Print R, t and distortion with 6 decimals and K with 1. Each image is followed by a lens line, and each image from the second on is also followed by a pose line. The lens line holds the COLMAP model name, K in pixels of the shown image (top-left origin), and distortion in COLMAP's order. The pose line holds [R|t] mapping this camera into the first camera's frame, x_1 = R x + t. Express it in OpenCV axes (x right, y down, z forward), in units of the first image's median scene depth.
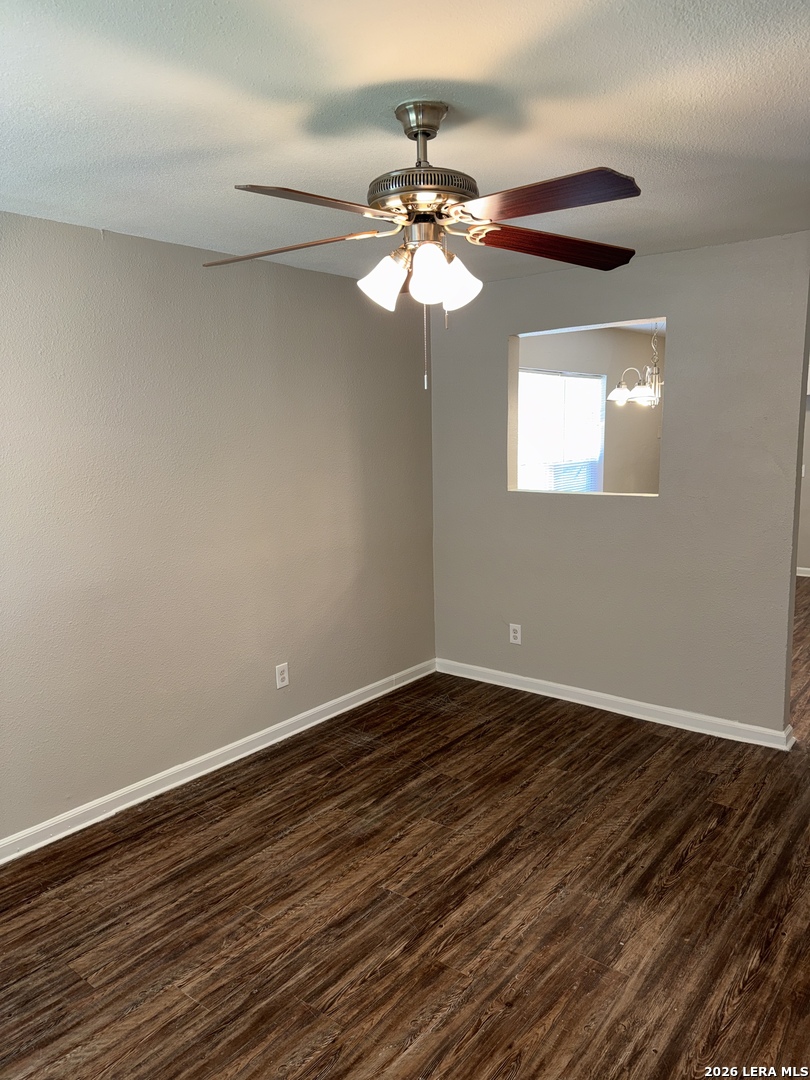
lens RADIAL K [[748.8, 0, 405.5], [0, 748.8, 540.4], [0, 0, 1]] dist [0.013810, 0.002622]
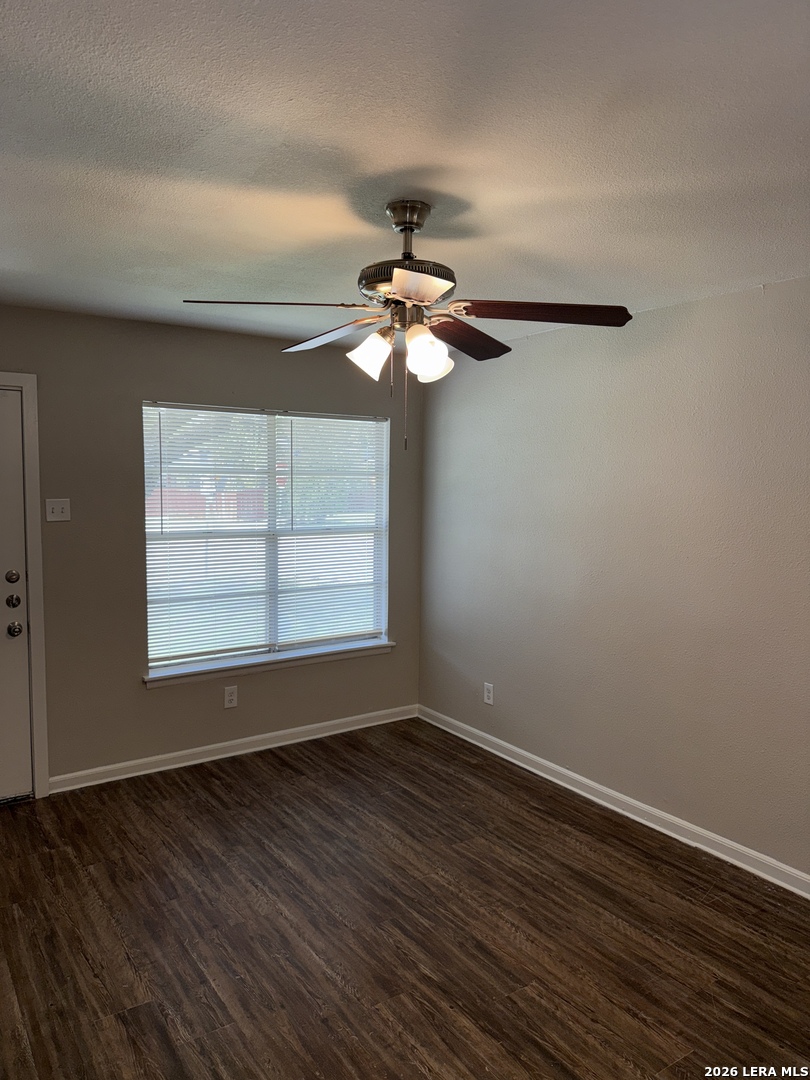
lens RADIAL K [[748.8, 0, 398.6], [0, 748.8, 537.3], [0, 0, 1]] dist [0.013810, 0.002622]
pose [[-0.259142, 0.099327, -0.960718, 0.862838], [-0.152807, 0.977954, 0.142327, -0.179171], [0.953675, 0.183687, -0.238251, 0.991740]]
